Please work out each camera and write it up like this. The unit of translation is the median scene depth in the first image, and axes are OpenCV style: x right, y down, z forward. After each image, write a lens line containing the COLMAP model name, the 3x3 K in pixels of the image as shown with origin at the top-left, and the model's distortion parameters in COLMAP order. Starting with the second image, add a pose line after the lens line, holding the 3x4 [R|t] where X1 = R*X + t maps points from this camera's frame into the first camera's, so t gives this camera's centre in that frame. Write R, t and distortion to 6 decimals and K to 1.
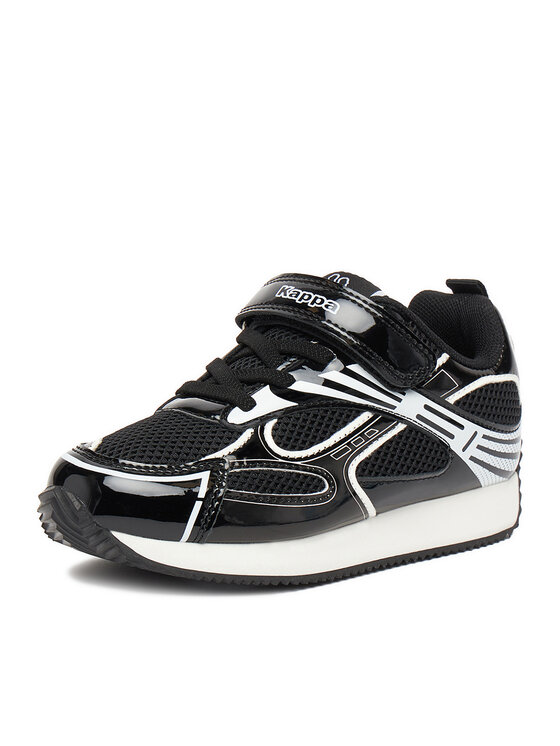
lens RADIAL K [[1676.9, 0, 280.0], [0, 1676.9, 373.0], [0, 0, 1]] dist [-0.696771, -0.030514]
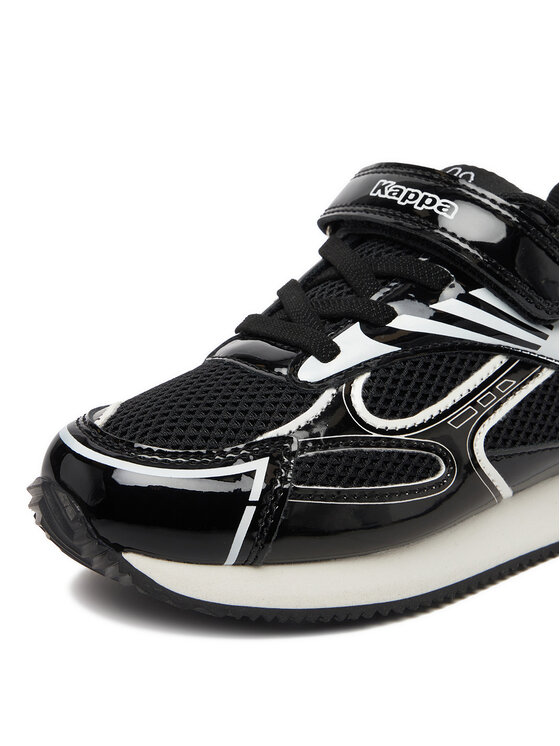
lens RADIAL K [[1776.3, 0, 280.0], [0, 1776.3, 373.0], [0, 0, 1]] dist [-0.023837, -0.087390]
pose [[0.997640, -0.013072, -0.067403, 0.010271], [0.016716, 0.998413, 0.053784, -0.012346], [0.066593, -0.054784, 0.996275, 0.252031]]
